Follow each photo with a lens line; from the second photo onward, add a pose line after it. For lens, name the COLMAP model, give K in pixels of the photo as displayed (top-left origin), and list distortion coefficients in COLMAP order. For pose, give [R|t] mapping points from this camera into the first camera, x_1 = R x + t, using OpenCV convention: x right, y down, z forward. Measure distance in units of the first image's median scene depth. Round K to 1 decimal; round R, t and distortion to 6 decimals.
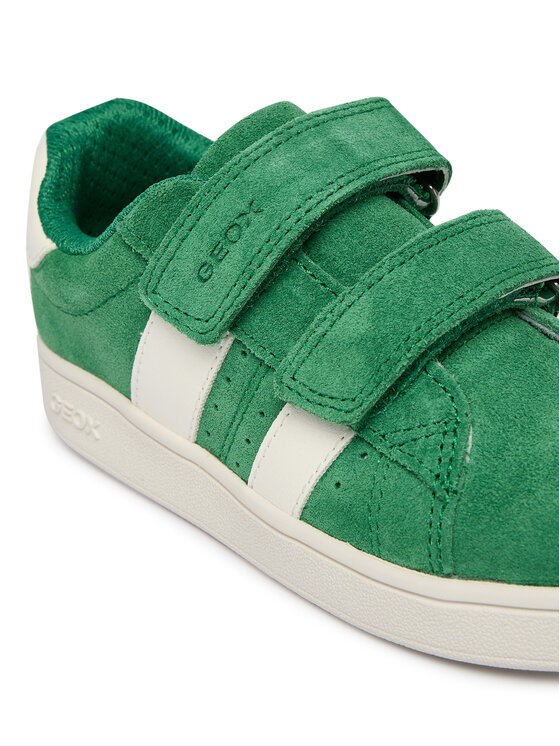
lens RADIAL K [[1644.9, 0, 280.0], [0, 1644.9, 373.0], [0, 0, 1]] dist [-0.024591, -0.020752]
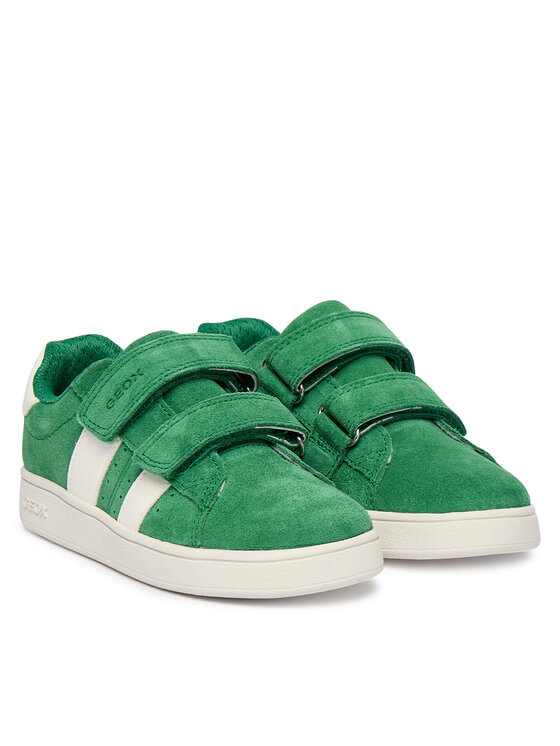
lens RADIAL K [[2188.3, 0, 280.0], [0, 2188.3, 373.0], [0, 0, 1]] dist [0.070643, 0.293198]
pose [[0.990201, 0.117231, -0.075884, 0.336404], [-0.132541, 0.960089, -0.246297, 0.502053], [0.043982, 0.253941, 0.966219, -1.446340]]
